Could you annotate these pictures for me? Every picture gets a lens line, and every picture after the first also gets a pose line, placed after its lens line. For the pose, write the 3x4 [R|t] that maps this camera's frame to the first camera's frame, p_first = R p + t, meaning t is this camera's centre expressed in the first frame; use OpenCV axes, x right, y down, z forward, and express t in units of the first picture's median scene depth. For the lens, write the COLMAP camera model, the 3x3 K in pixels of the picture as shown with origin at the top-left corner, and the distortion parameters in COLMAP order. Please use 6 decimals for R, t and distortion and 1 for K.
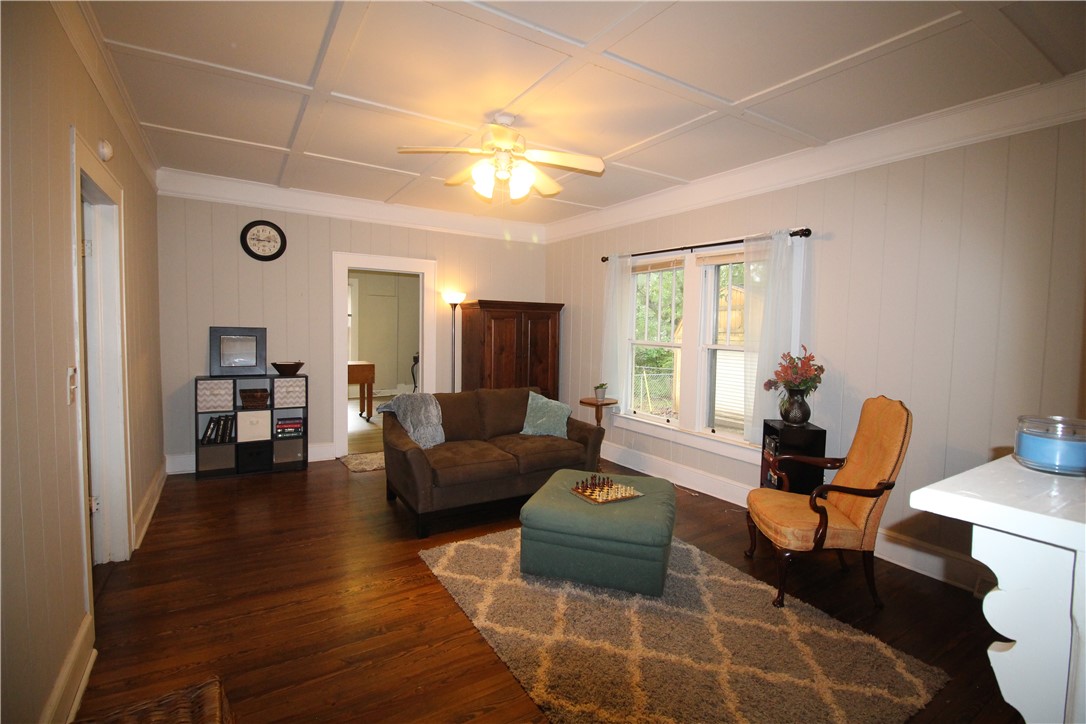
lens RADIAL K [[496.6, 0, 548.5], [0, 496.6, 351.2], [0, 0, 1]] dist [0.001754, -0.013120]
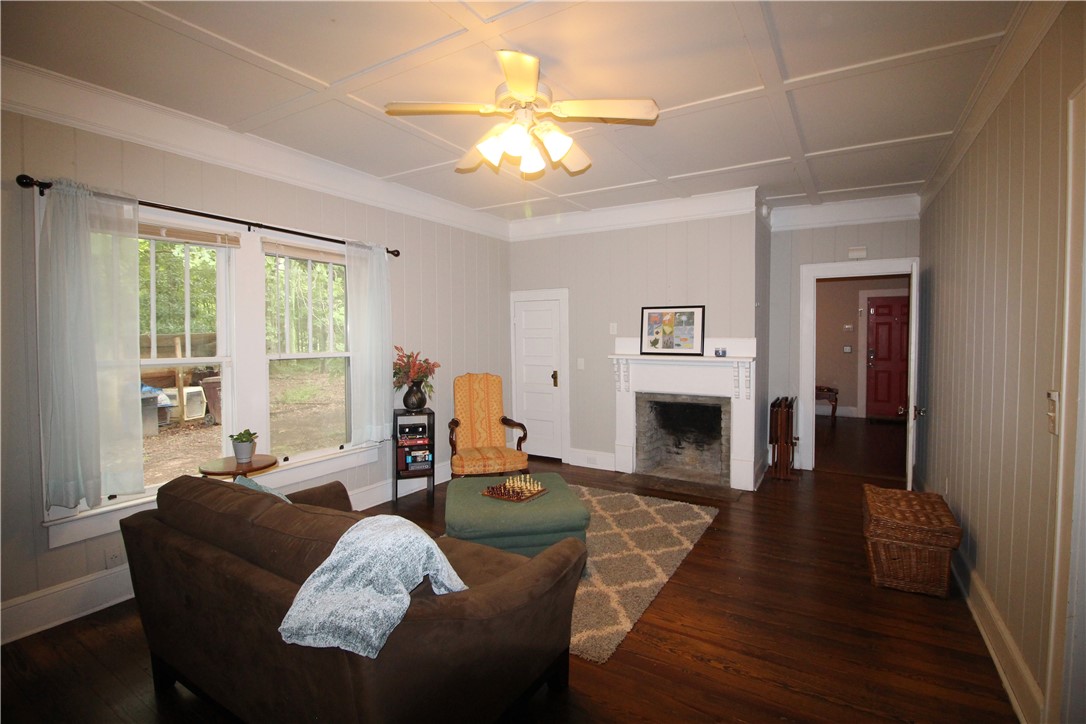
lens RADIAL K [[496.6, 0, 548.5], [0, 496.6, 351.2], [0, 0, 1]] dist [0.001754, -0.013120]
pose [[-0.434578, -0.058325, 0.898743, -0.753740], [0.032045, 0.996268, 0.080149, -0.085548], [-0.900064, 0.063631, -0.431087, 1.215313]]
